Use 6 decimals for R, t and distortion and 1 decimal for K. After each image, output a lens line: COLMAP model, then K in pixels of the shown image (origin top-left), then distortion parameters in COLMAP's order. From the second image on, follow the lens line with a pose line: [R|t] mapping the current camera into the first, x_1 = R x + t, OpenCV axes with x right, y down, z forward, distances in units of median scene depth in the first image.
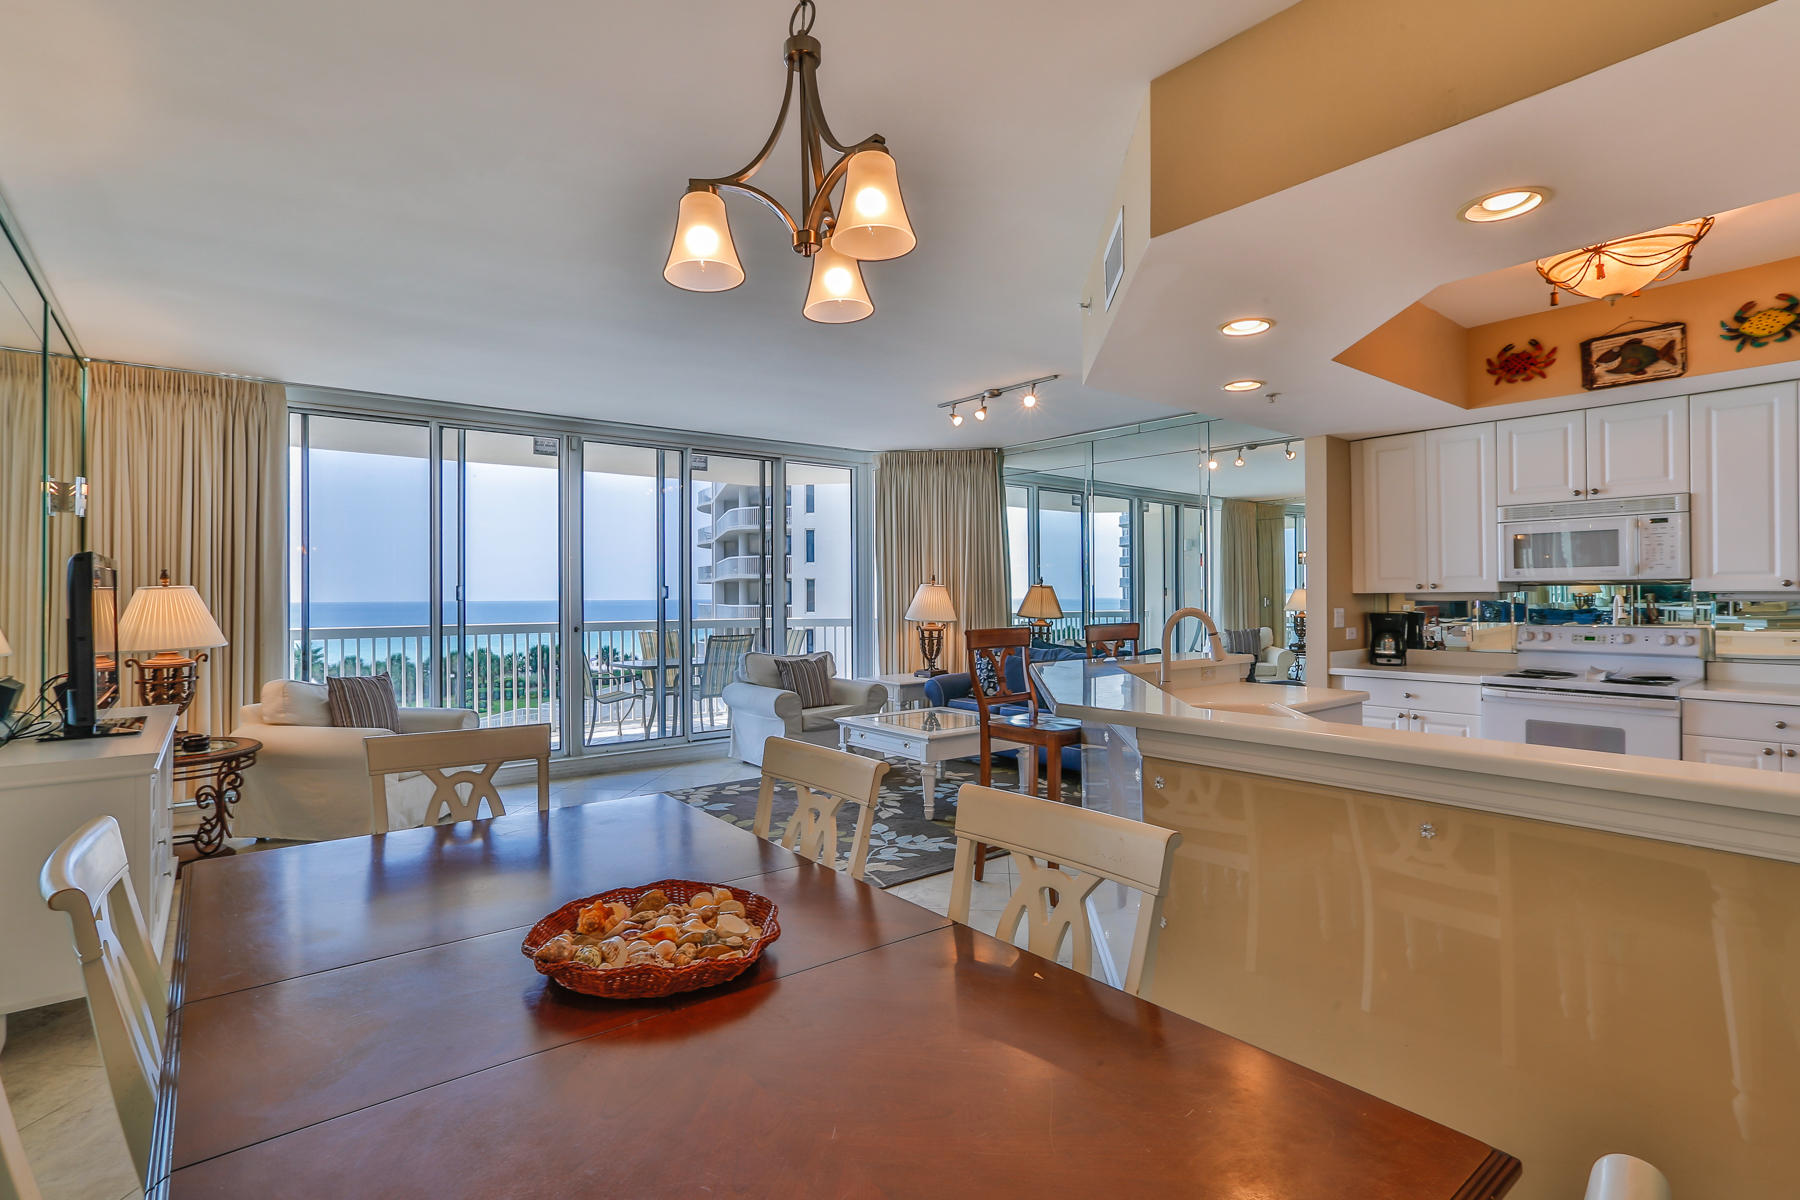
lens RADIAL K [[877.5, 0, 897.4], [0, 877.5, 589.5], [0, 0, 1]] dist [-0.042146, 0.014886]
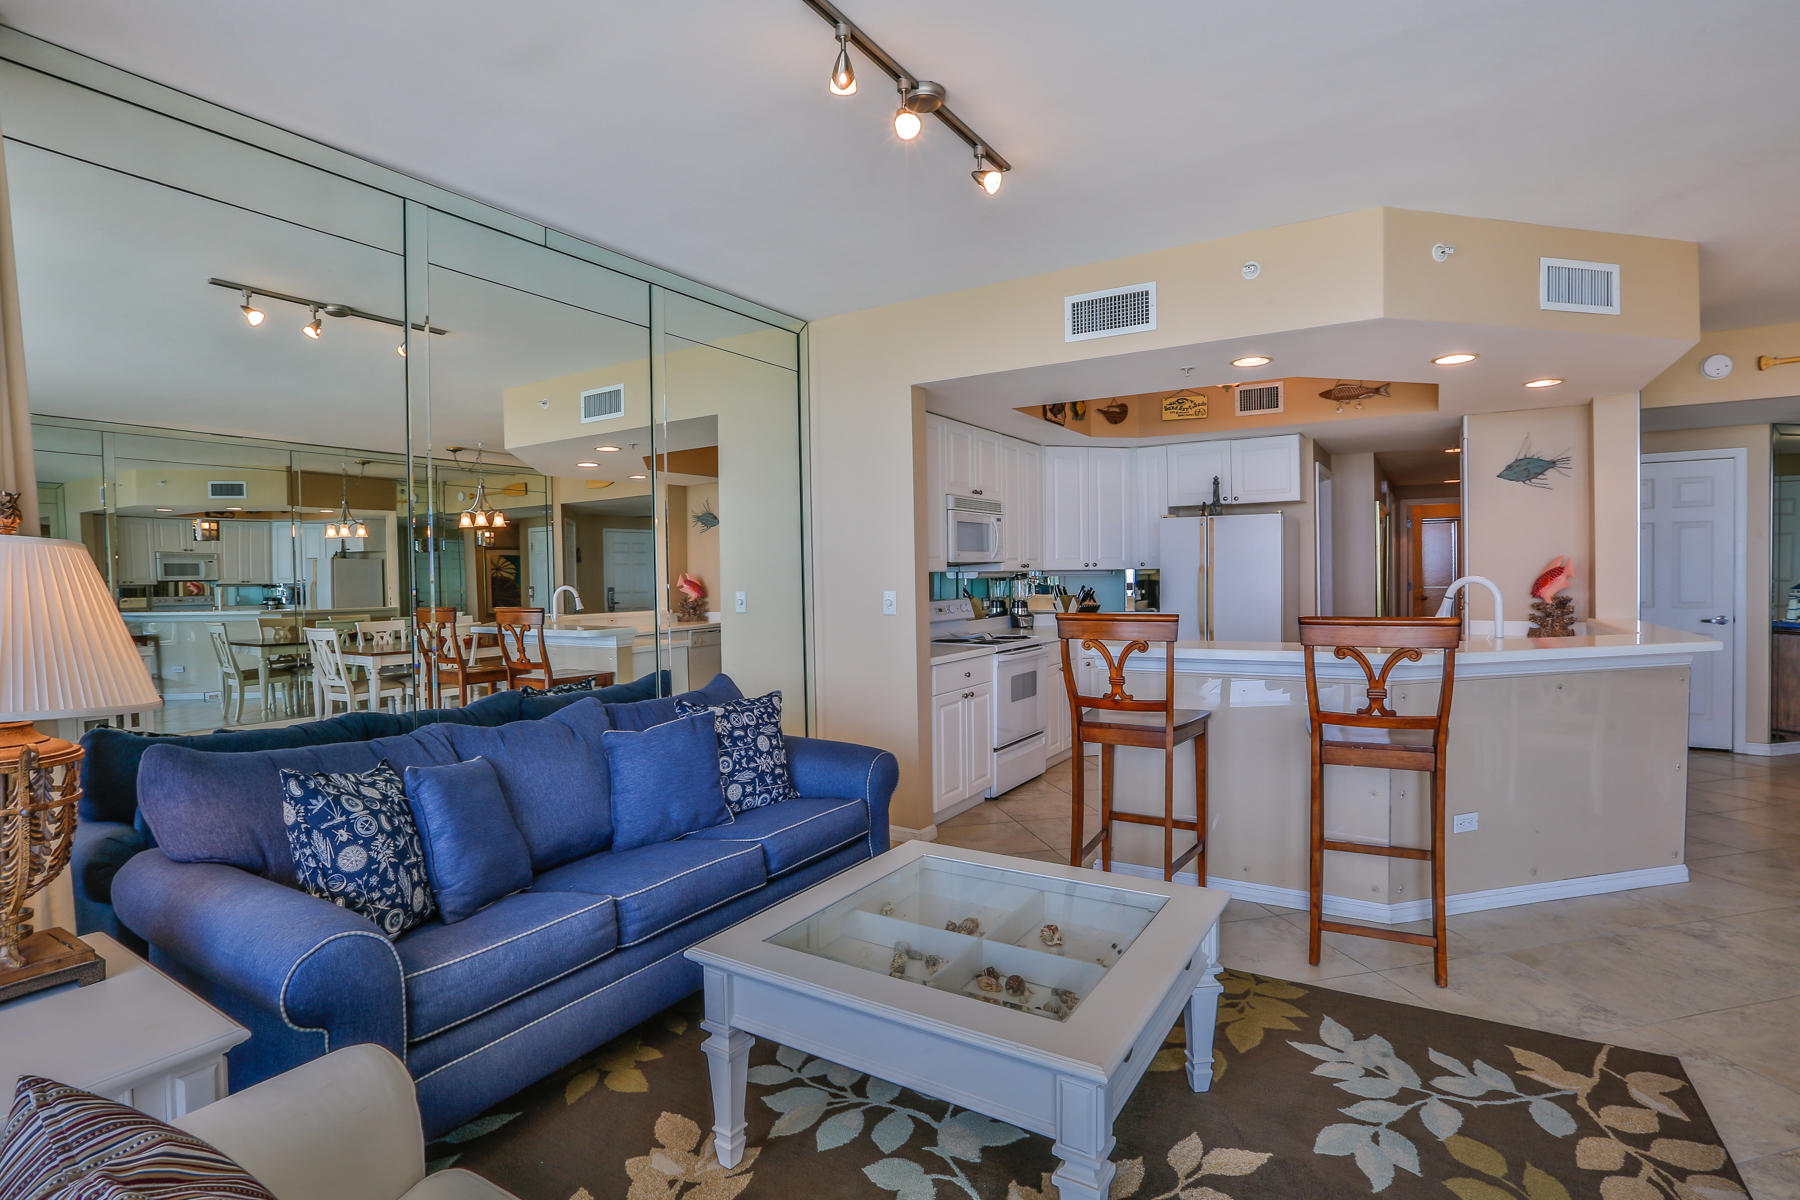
lens RADIAL K [[888.5, 0, 900.5], [0, 888.5, 576.3], [0, 0, 1]] dist [-0.036243, 0.014277]
pose [[-0.334449, 0.006208, 0.942393, -0.328271], [0.010634, 0.999939, -0.002813, 0.009407], [-0.942354, 0.009081, -0.334495, 1.300508]]
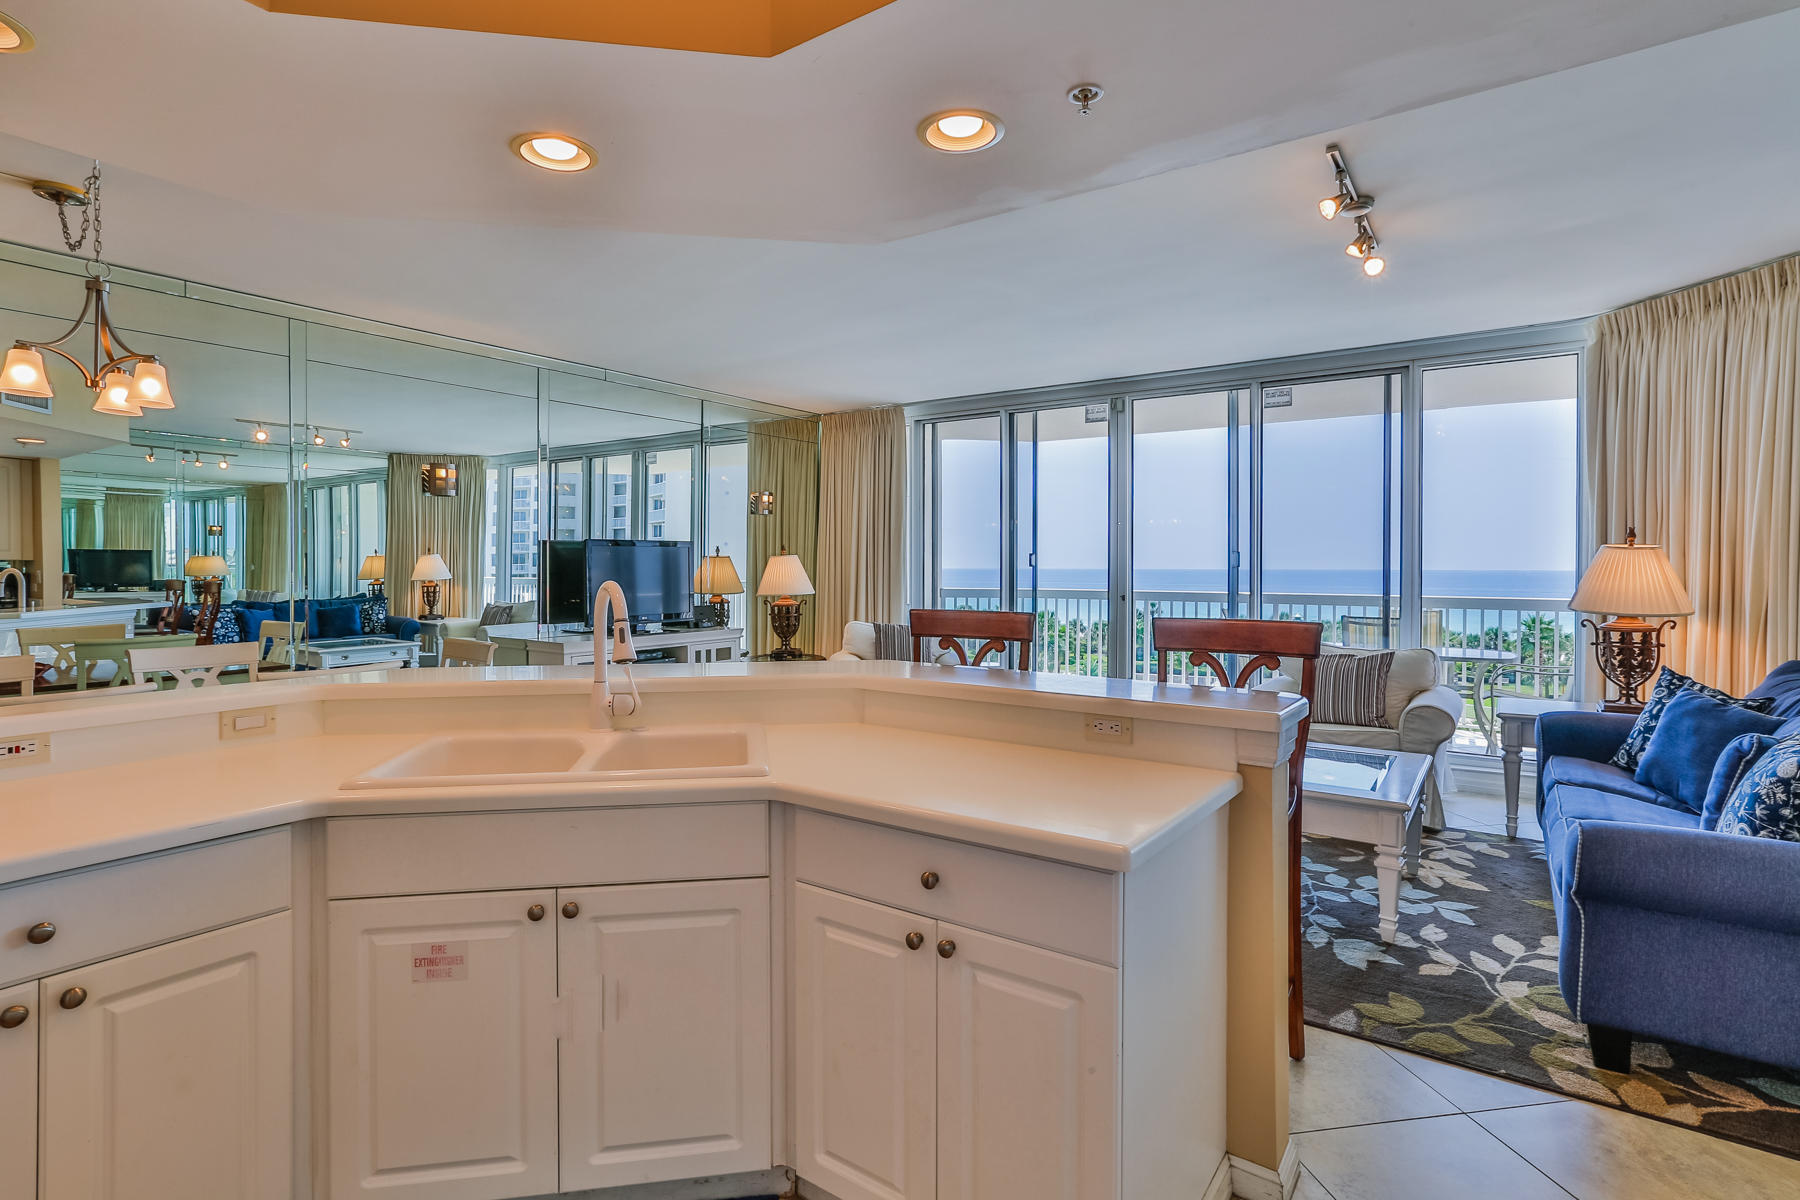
lens RADIAL K [[900.7, 0, 892.0], [0, 900.7, 600.3], [0, 0, 1]] dist [-0.040786, 0.044730]
pose [[0.271561, 0.043779, -0.961425, 0.665249], [0.004297, 0.998900, 0.046699, 0.000510], [0.962412, -0.016812, 0.271074, 0.616370]]
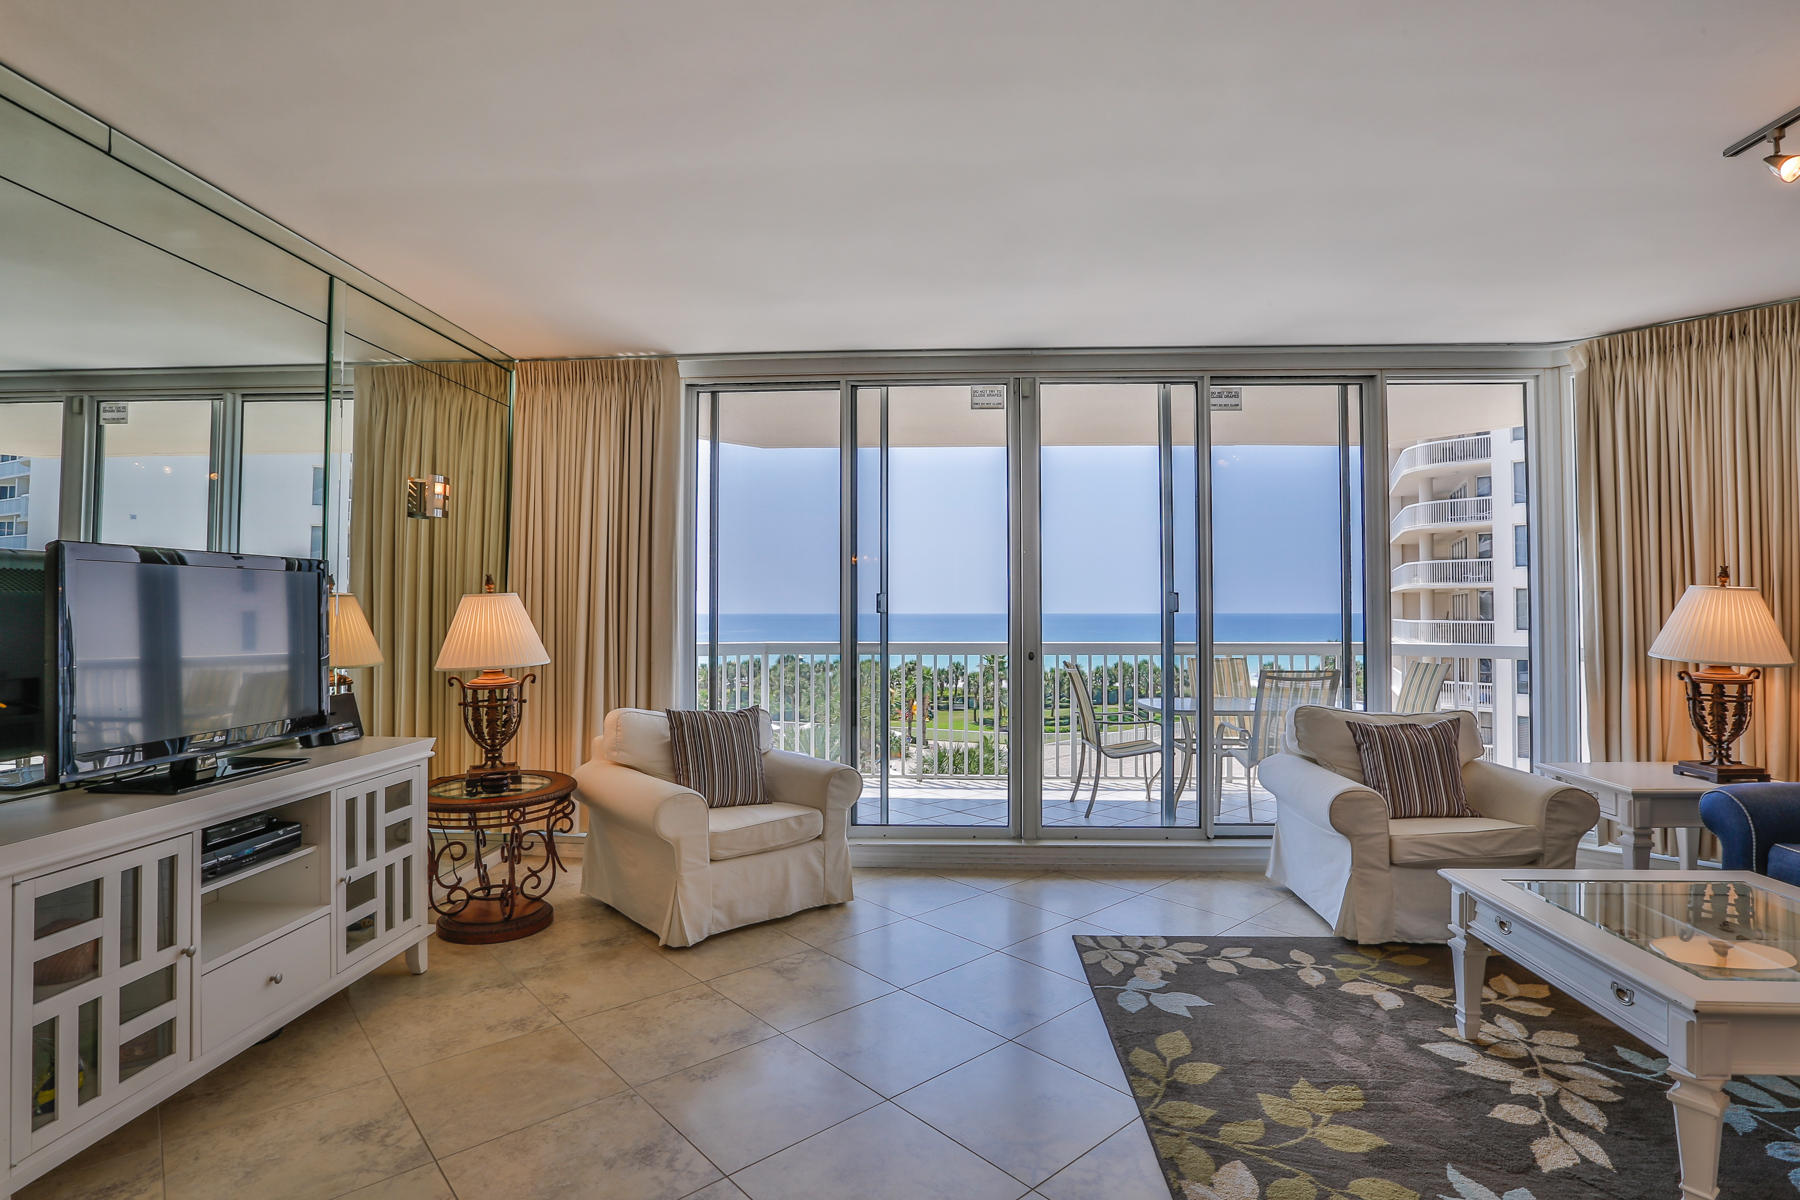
lens RADIAL K [[877.5, 0, 897.4], [0, 877.5, 589.5], [0, 0, 1]] dist [-0.042146, 0.014886]
pose [[0.741987, -0.009207, -0.670351, 0.027796], [-0.000170, 0.999903, -0.013923, 0.003839], [0.670415, 0.010445, 0.741913, 0.525020]]
